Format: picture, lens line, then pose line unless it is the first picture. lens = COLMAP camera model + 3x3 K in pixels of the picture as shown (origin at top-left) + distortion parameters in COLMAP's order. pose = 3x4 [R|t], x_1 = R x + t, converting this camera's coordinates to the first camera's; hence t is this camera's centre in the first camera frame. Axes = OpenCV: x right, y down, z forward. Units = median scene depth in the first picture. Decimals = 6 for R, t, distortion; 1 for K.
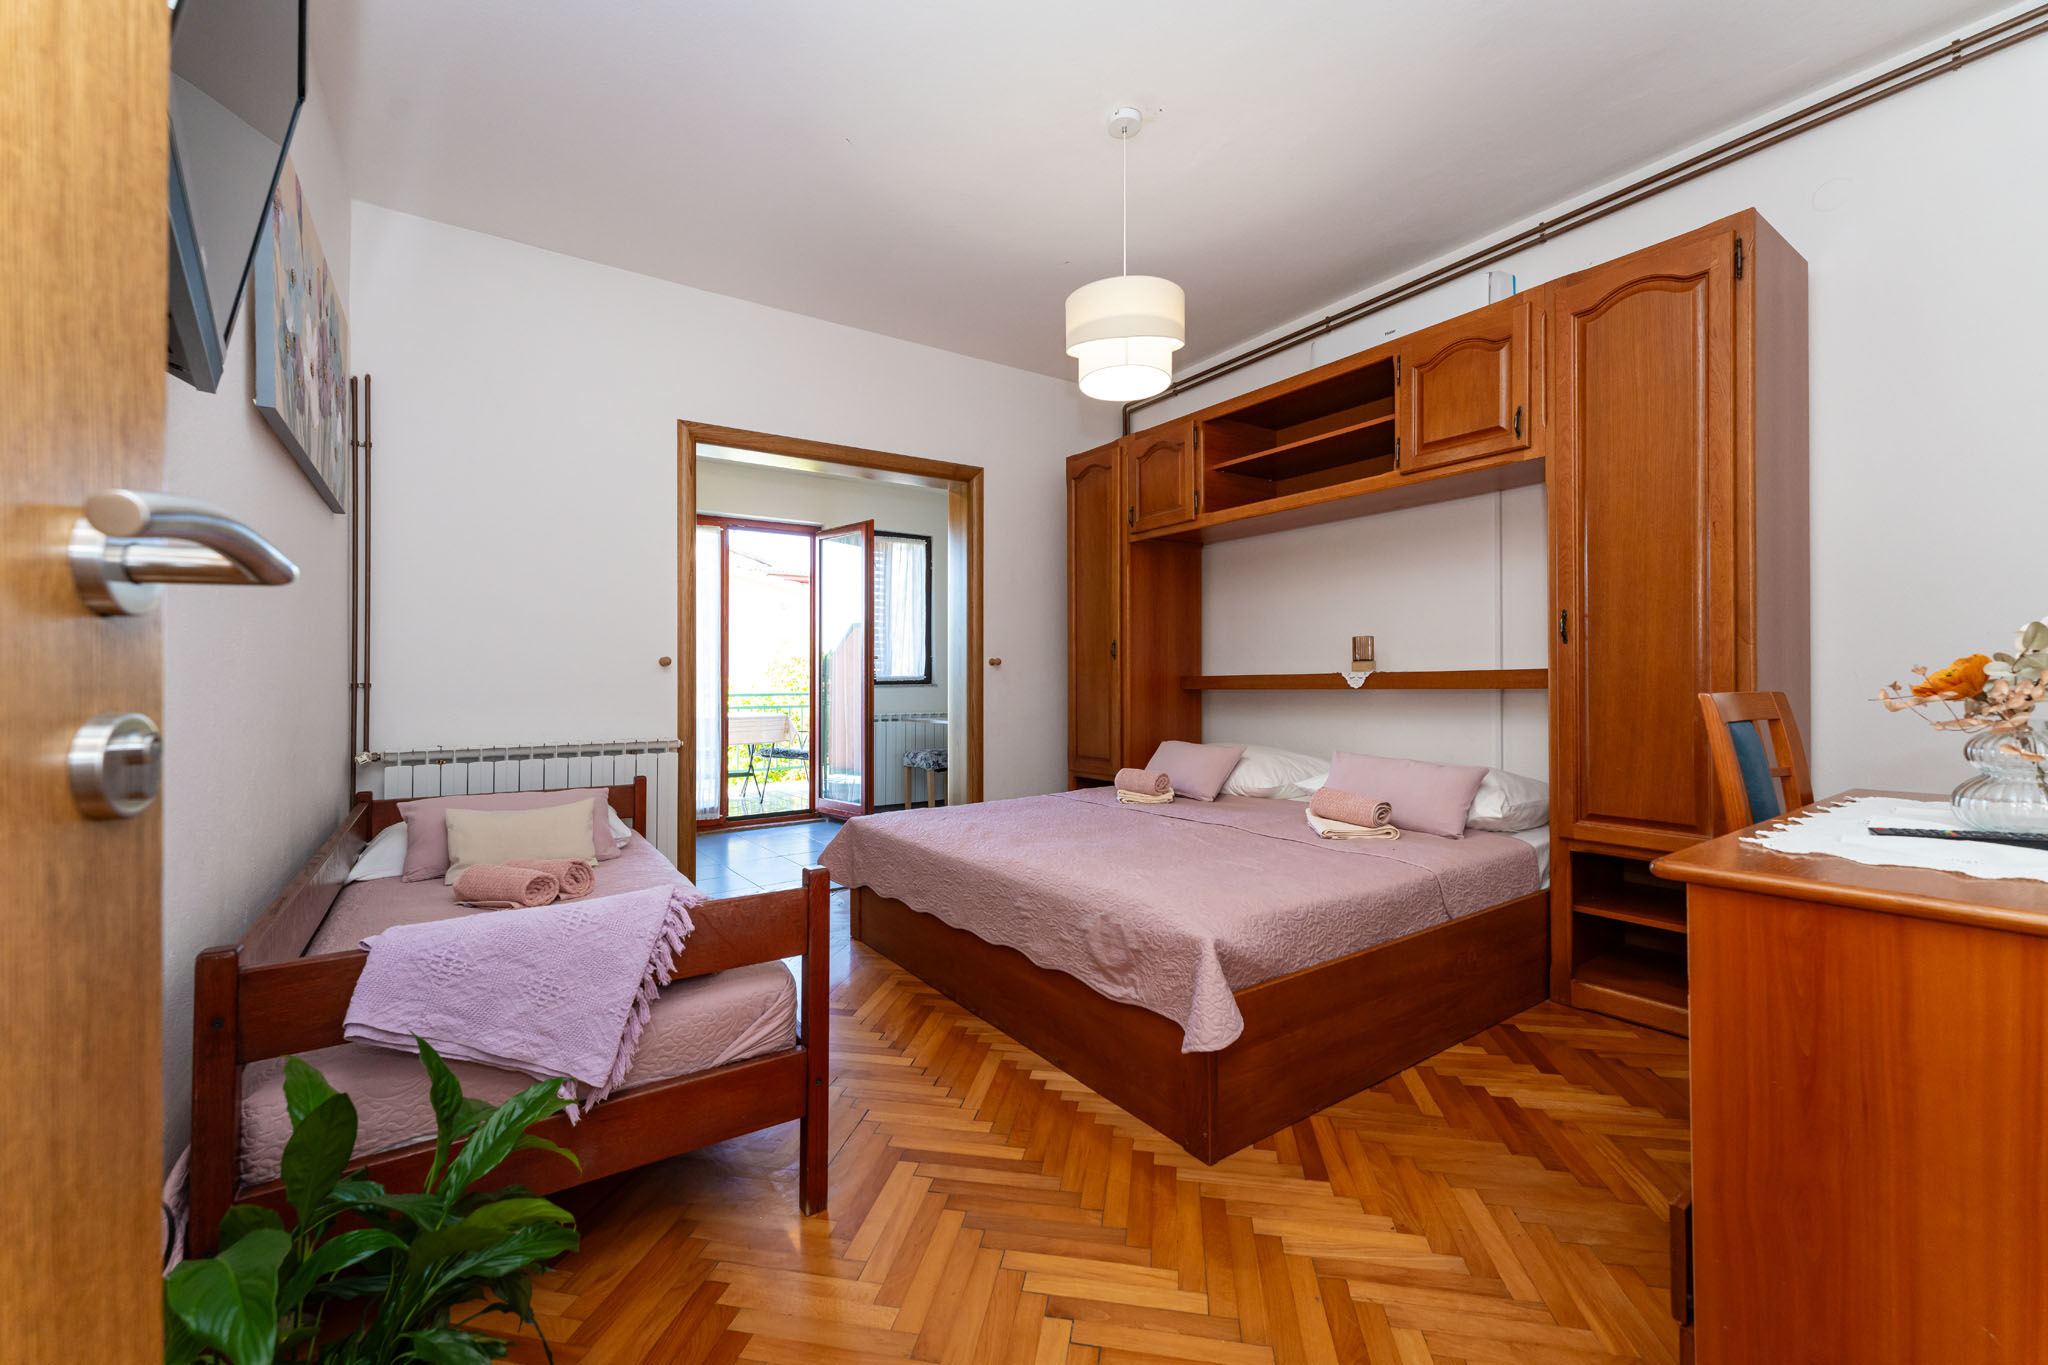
lens RADIAL K [[901.8, 0, 1024.0], [0, 901.8, 682.5], [0, 0, 1]] dist [-0.001412, -0.000192]
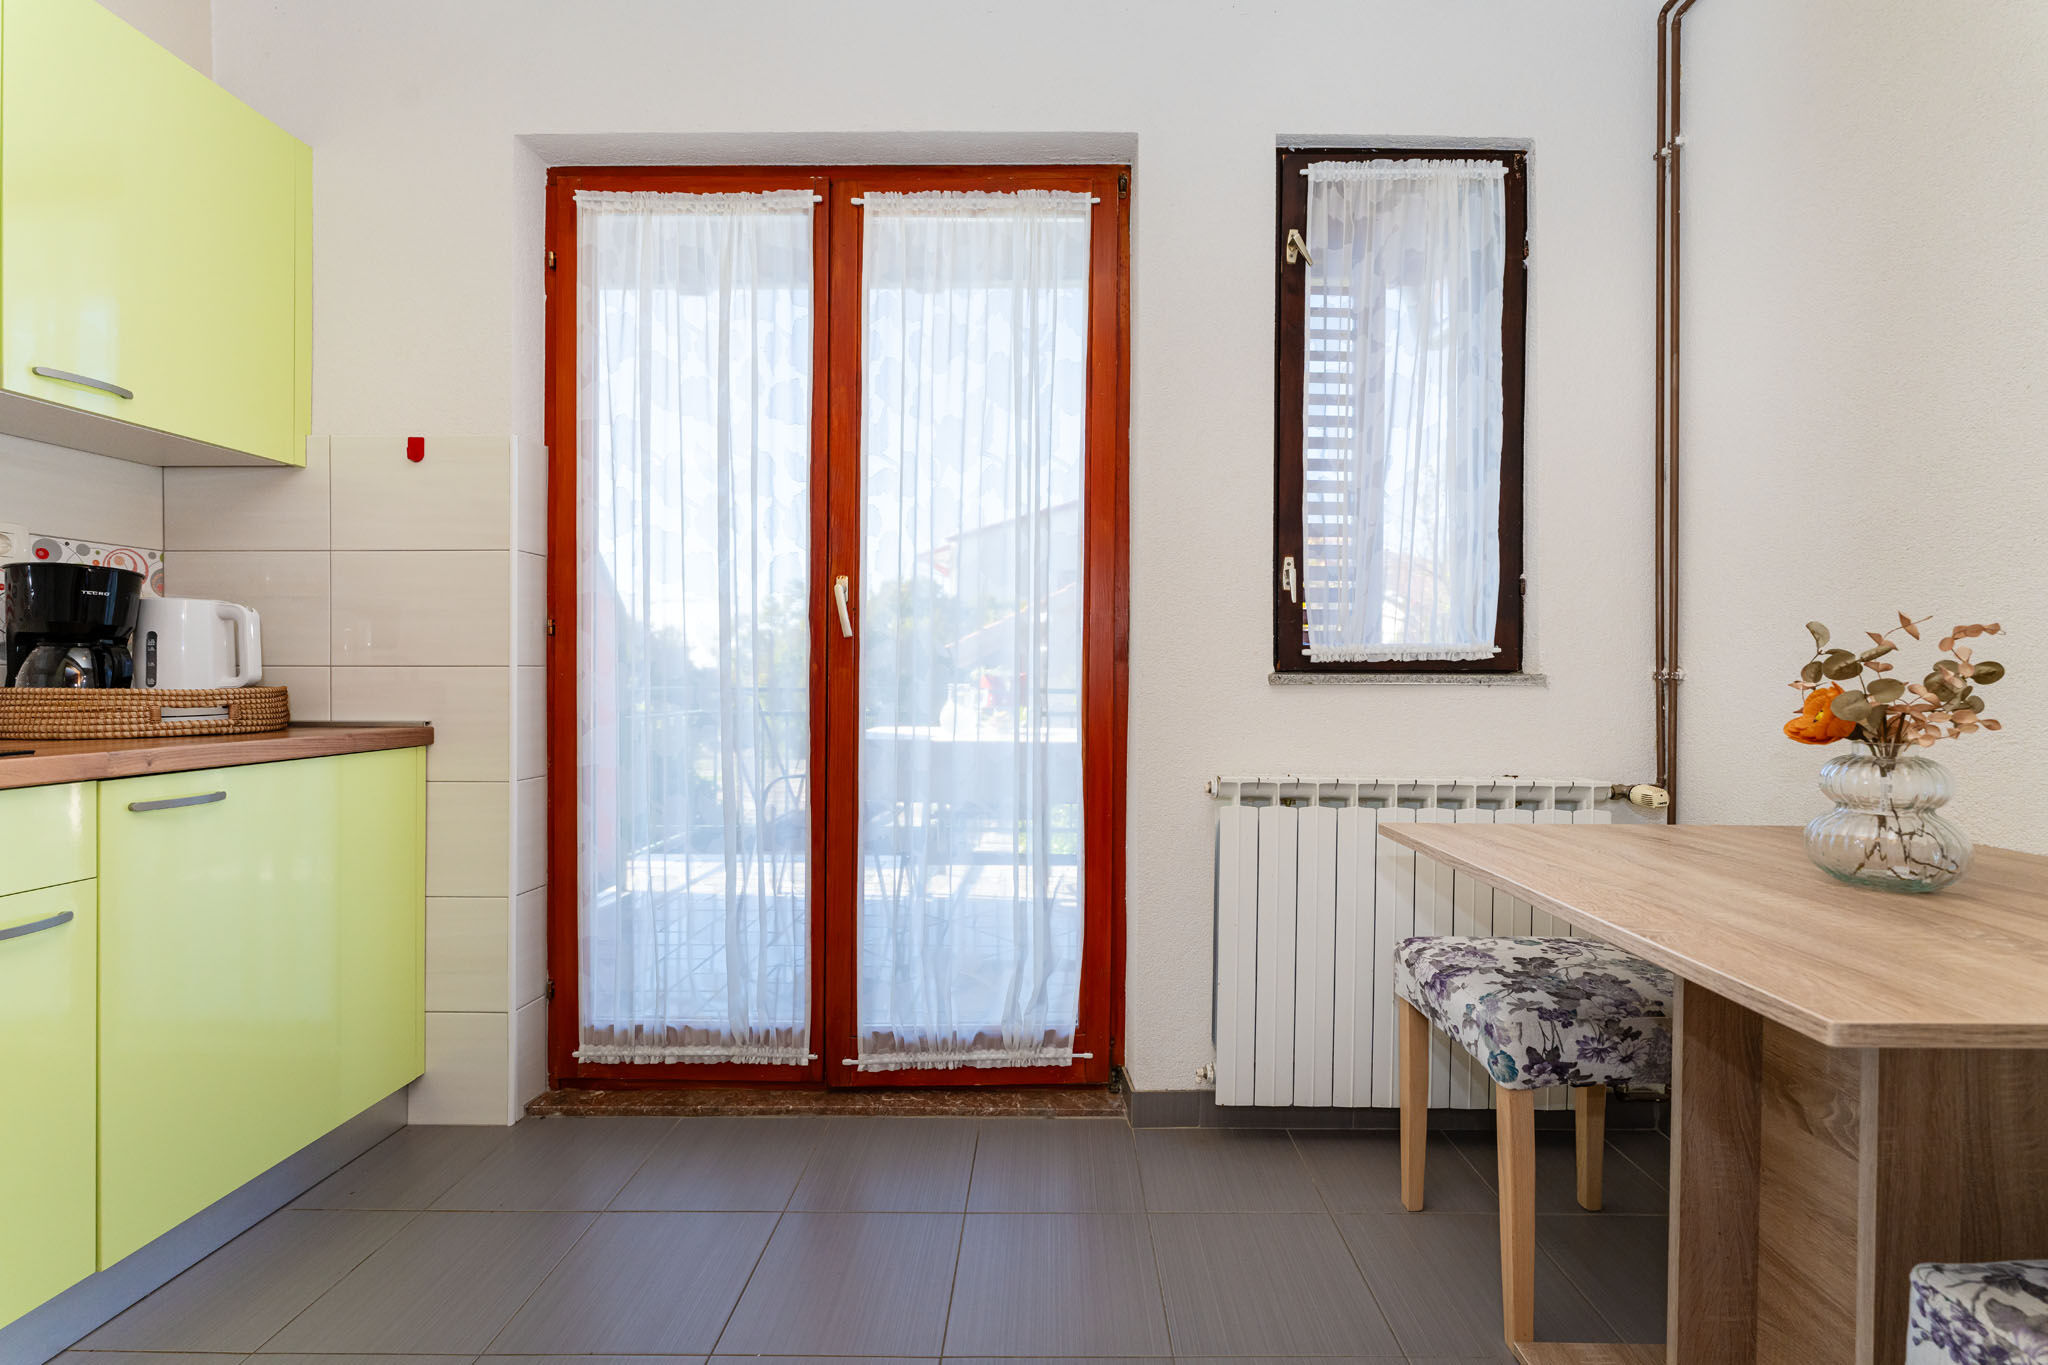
lens RADIAL K [[890.0, 0, 995.6], [0, 890.0, 688.7], [0, 0, 1]] dist [-0.008508, 0.000650]
pose [[0.811680, 0.019078, -0.583791, -0.107636], [-0.011363, 0.999793, 0.016874, 0.005326], [0.583992, -0.007063, 0.811729, 0.990031]]
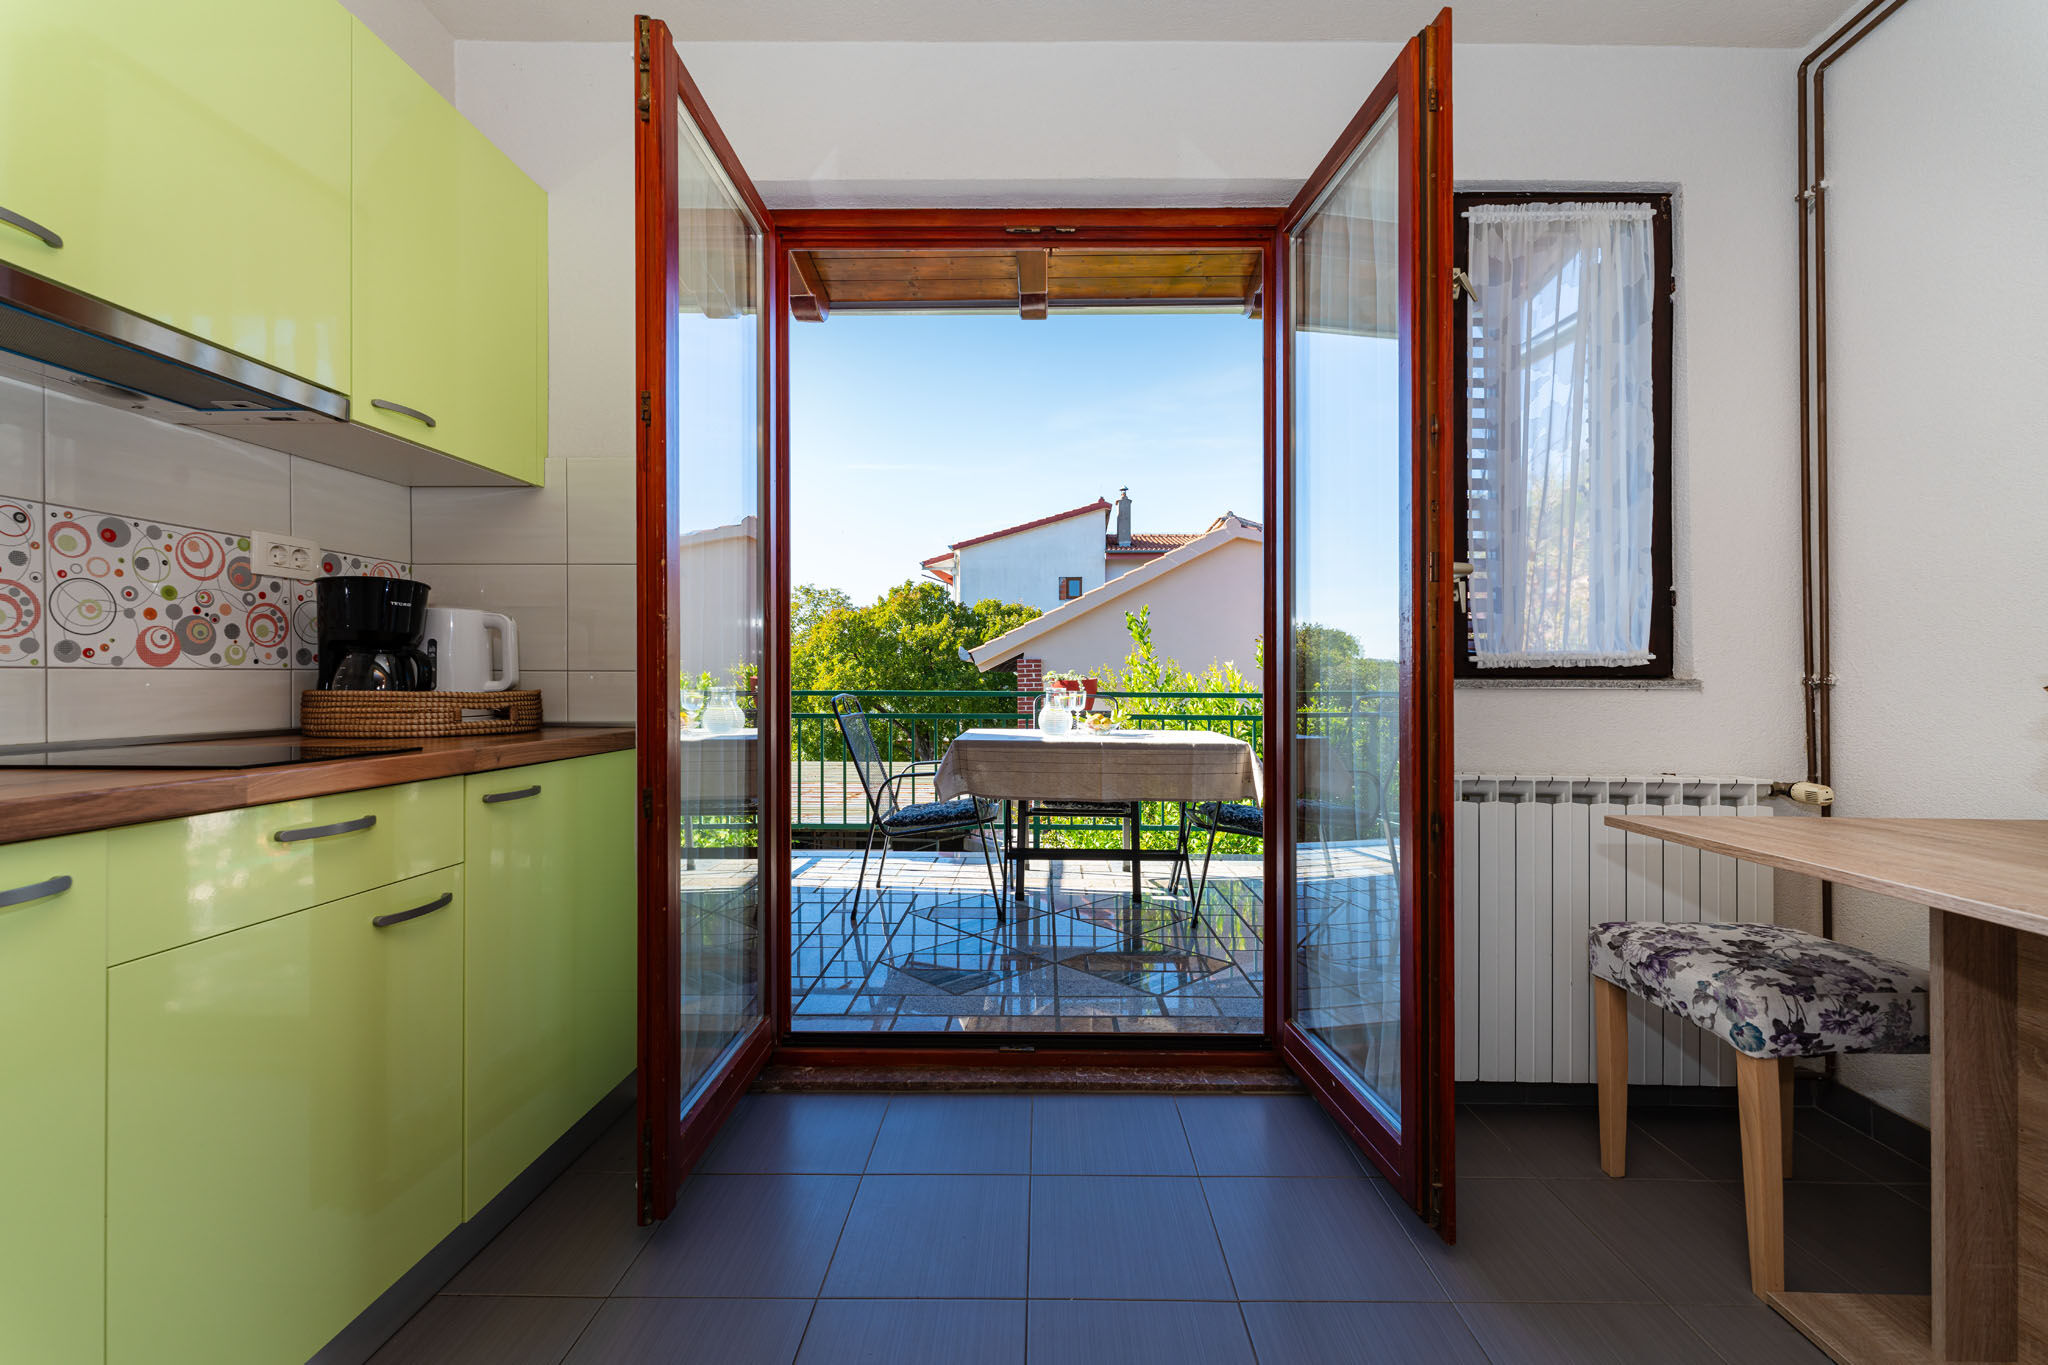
lens RADIAL K [[866.9, 0, 984.0], [0, 866.9, 681.3], [0, 0, 1]] dist [0.000888, -0.000747]
pose [[0.808079, 0.012300, -0.588945, -0.172697], [-0.012212, 0.999917, 0.004127, 0.006132], [0.588947, 0.003857, 0.808162, 0.916021]]
